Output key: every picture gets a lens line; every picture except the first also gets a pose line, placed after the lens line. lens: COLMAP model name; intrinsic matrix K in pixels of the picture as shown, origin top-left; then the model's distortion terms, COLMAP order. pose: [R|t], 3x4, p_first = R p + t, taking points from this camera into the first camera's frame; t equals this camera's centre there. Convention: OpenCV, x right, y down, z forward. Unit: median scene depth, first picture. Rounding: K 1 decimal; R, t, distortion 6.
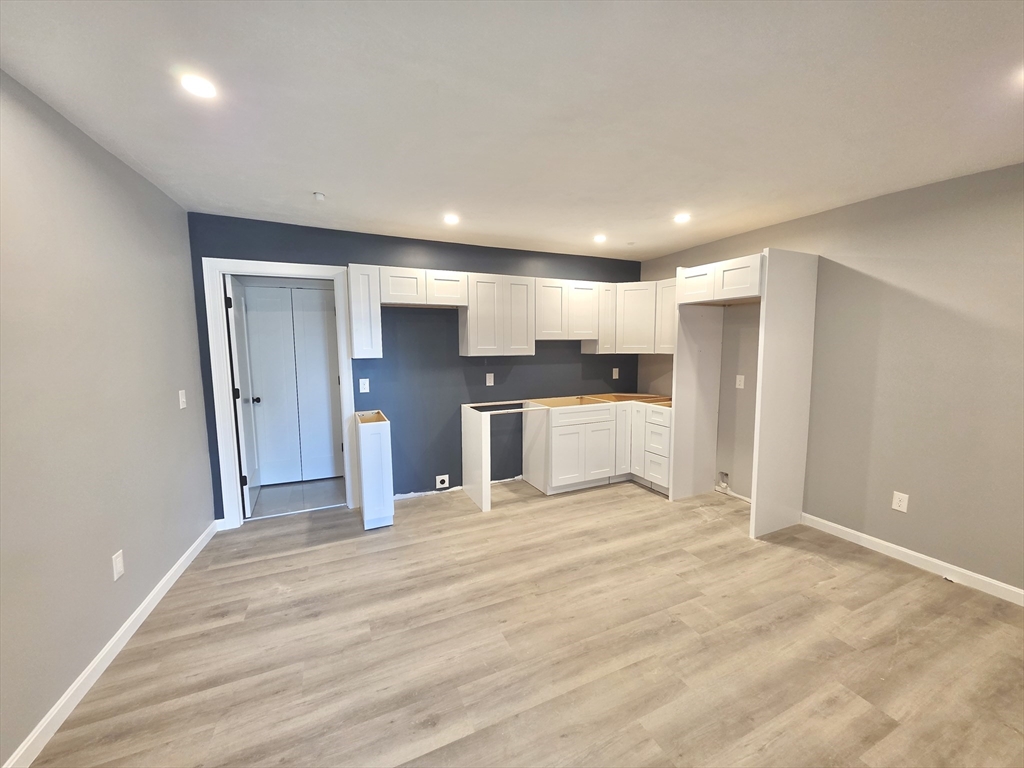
lens RADIAL K [[408.0, 0, 533.0], [0, 408.0, 374.6], [0, 0, 1]] dist [0.006780, -0.002080]
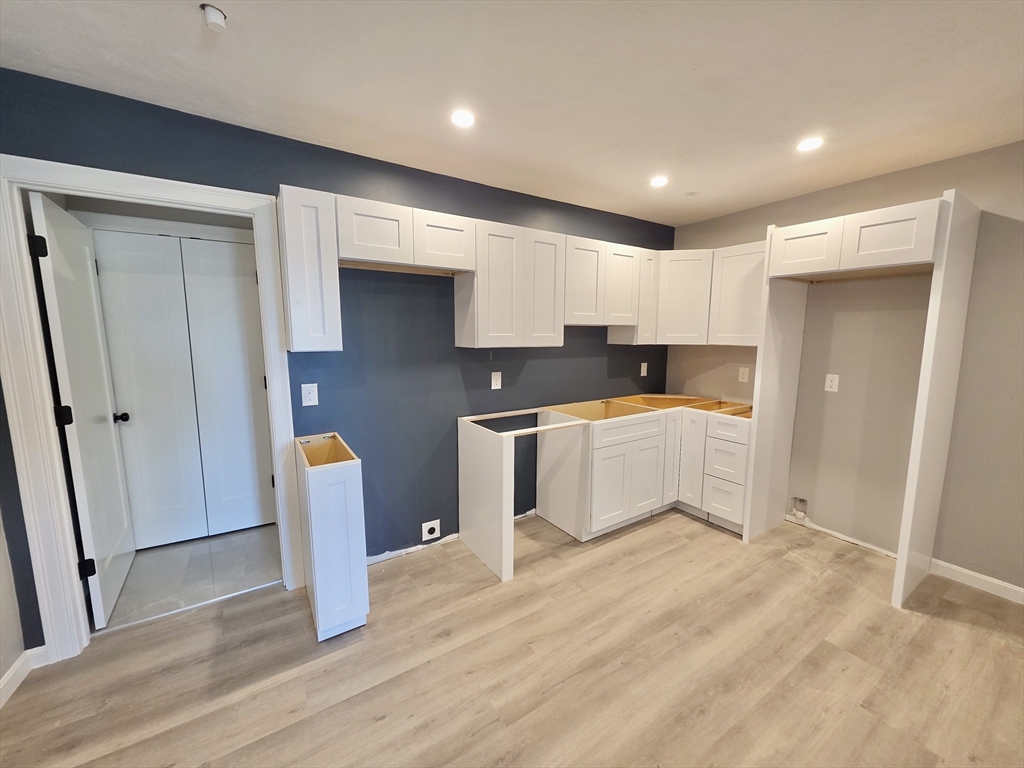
lens RADIAL K [[408.0, 0, 529.5], [0, 408.0, 376.2], [0, 0, 1]] dist [0.006780, -0.002080]
pose [[0.991260, -0.004393, 0.131852, -0.156619], [-0.000142, 0.999409, 0.034364, -0.021397], [-0.131925, -0.034082, 0.990674, 0.325926]]
